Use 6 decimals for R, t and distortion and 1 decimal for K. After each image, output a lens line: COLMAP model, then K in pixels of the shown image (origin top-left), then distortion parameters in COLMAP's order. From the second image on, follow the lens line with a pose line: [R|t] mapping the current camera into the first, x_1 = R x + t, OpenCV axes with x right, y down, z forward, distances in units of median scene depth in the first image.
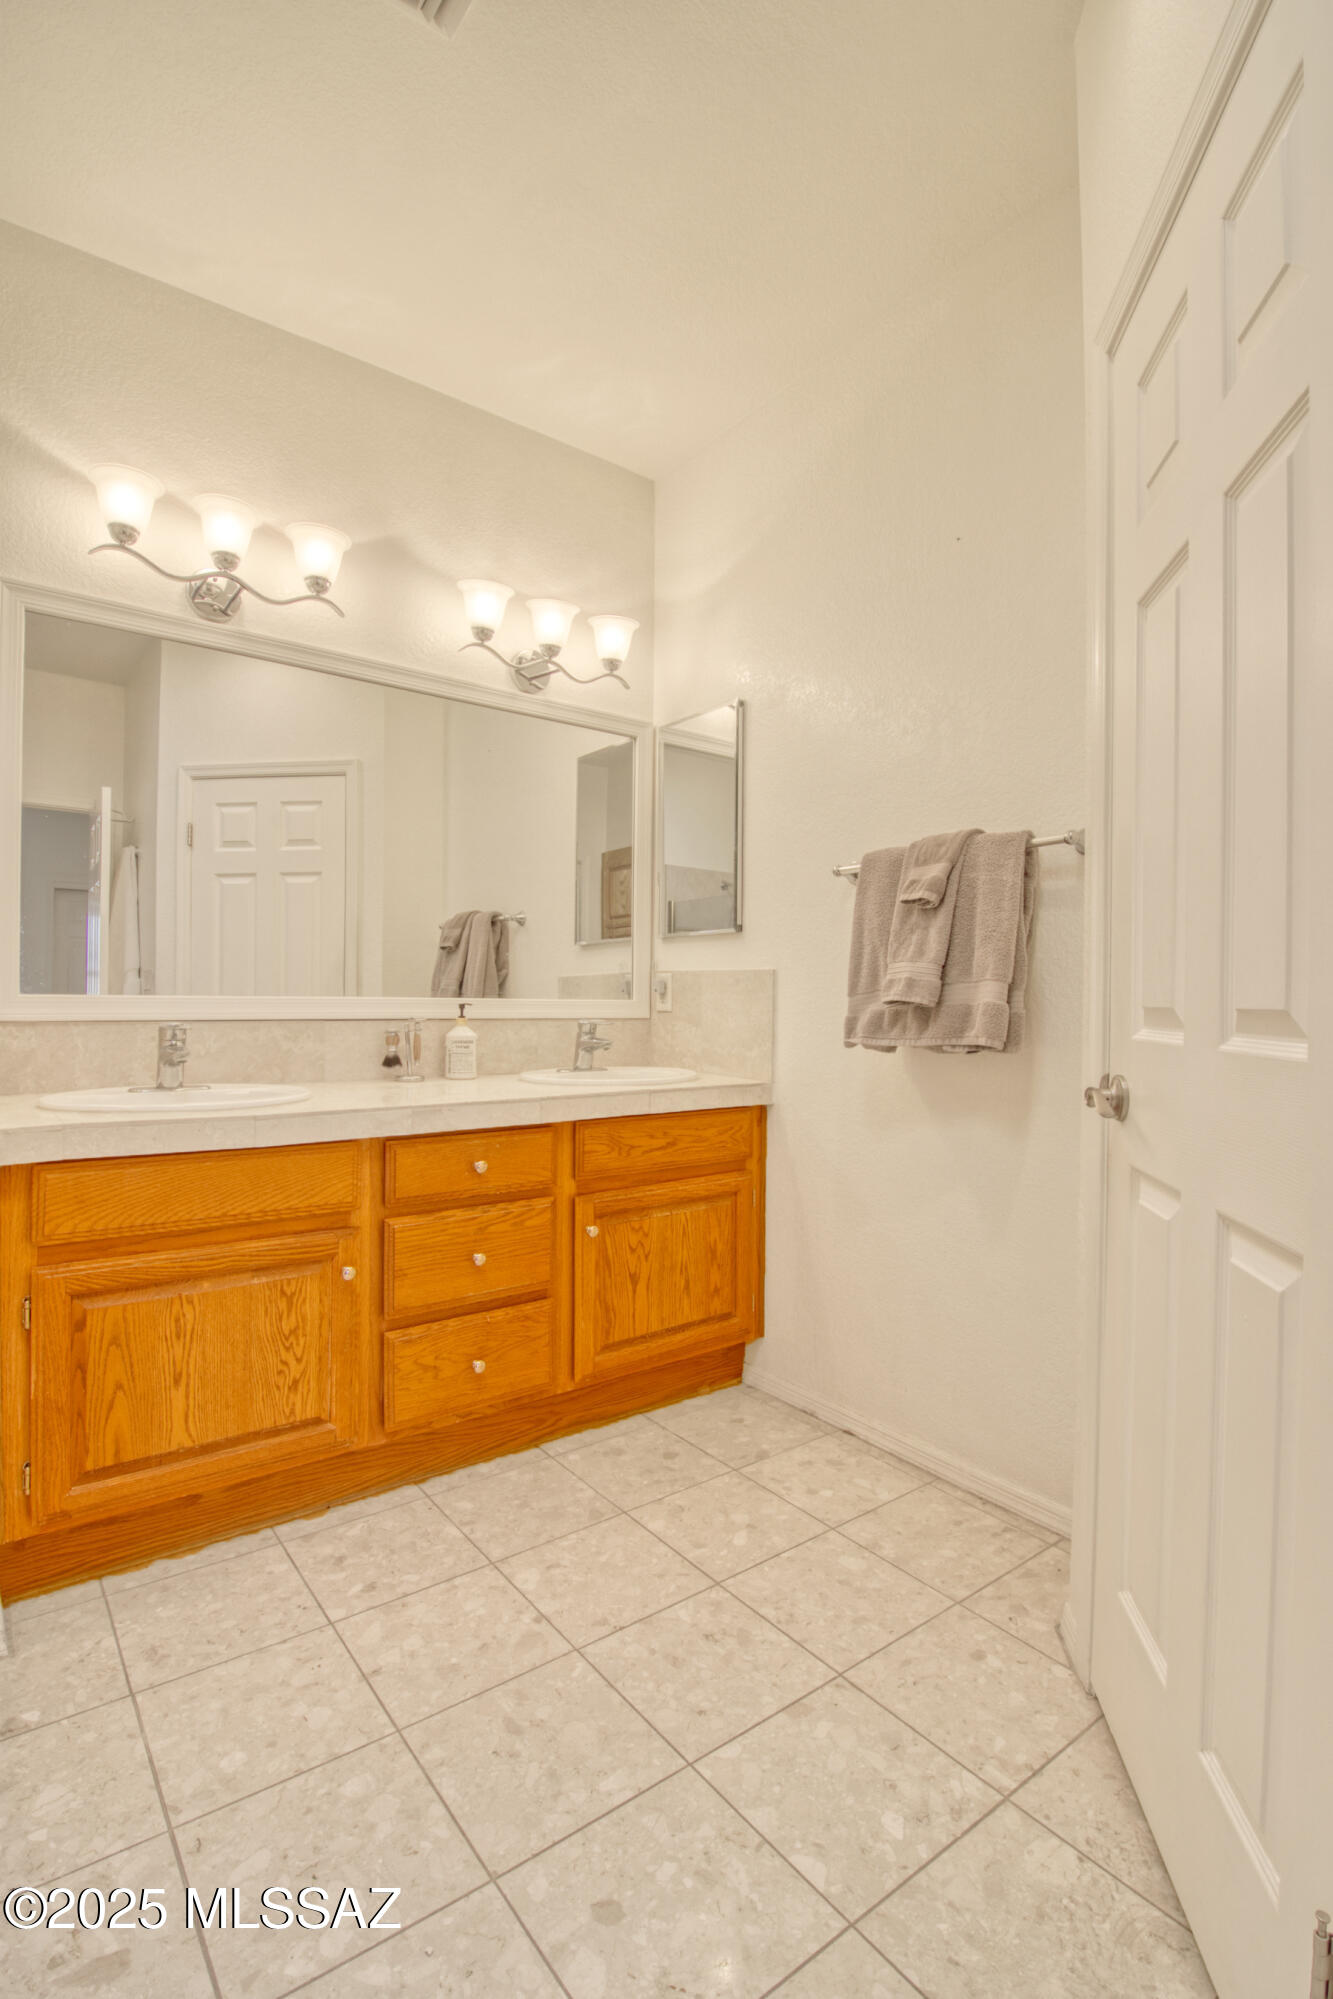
lens RADIAL K [[961.7, 0, 665.0], [0, 961.7, 1001.9], [0, 0, 1]] dist [-0.014280, -0.006678]
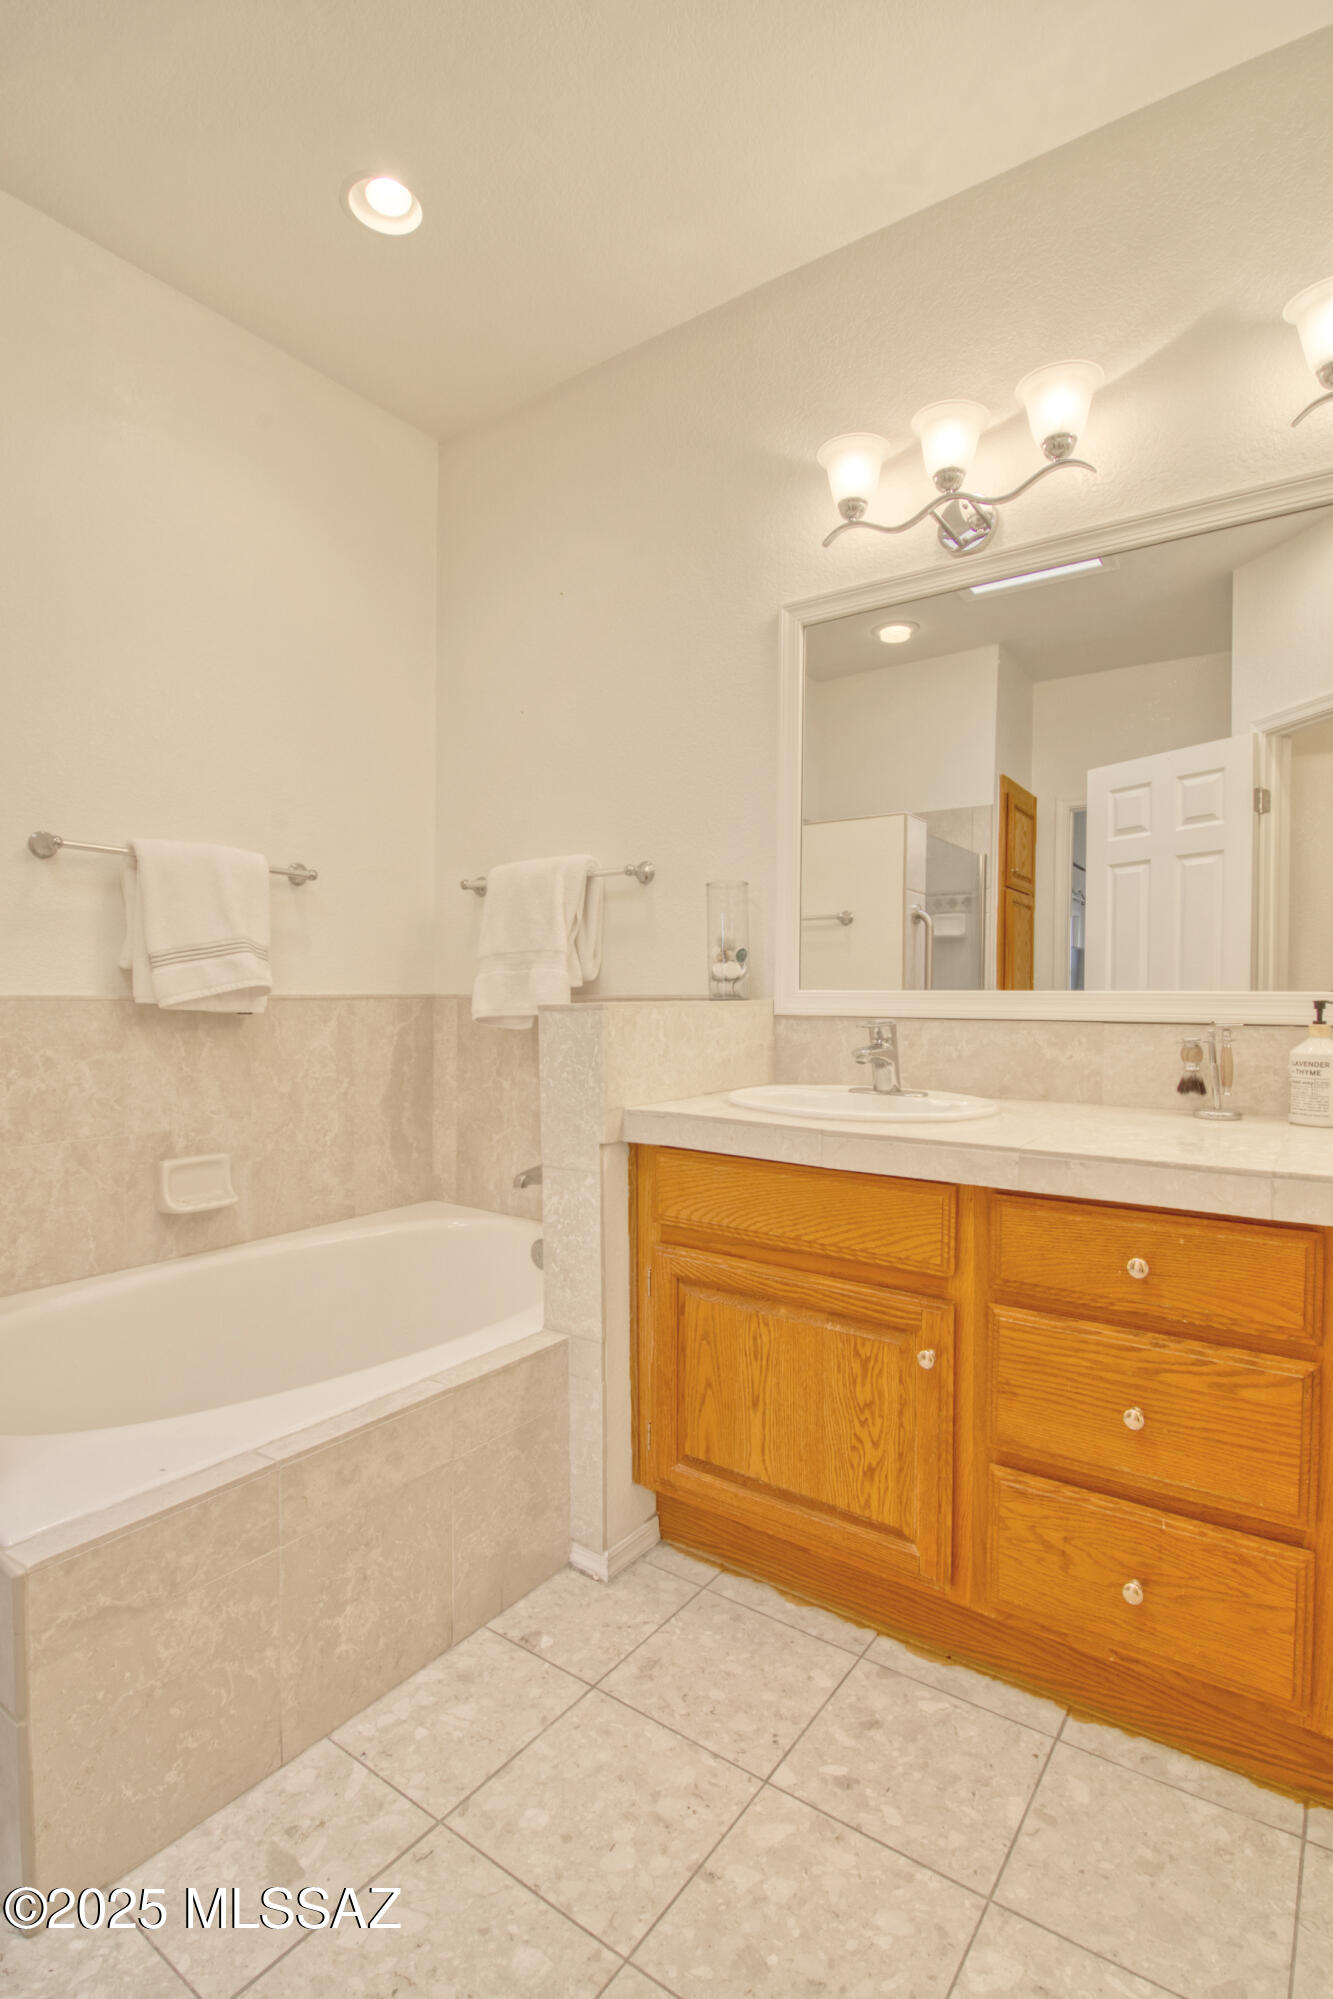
lens RADIAL K [[961.7, 0, 695.9], [0, 961.7, 1000.2], [0, 0, 1]] dist [-0.014280, -0.006678]
pose [[0.309776, 0.002143, -0.950807, 0.326231], [-0.005541, 0.999985, 0.000449, 0.004387], [0.950793, 0.005129, 0.309783, 0.601831]]
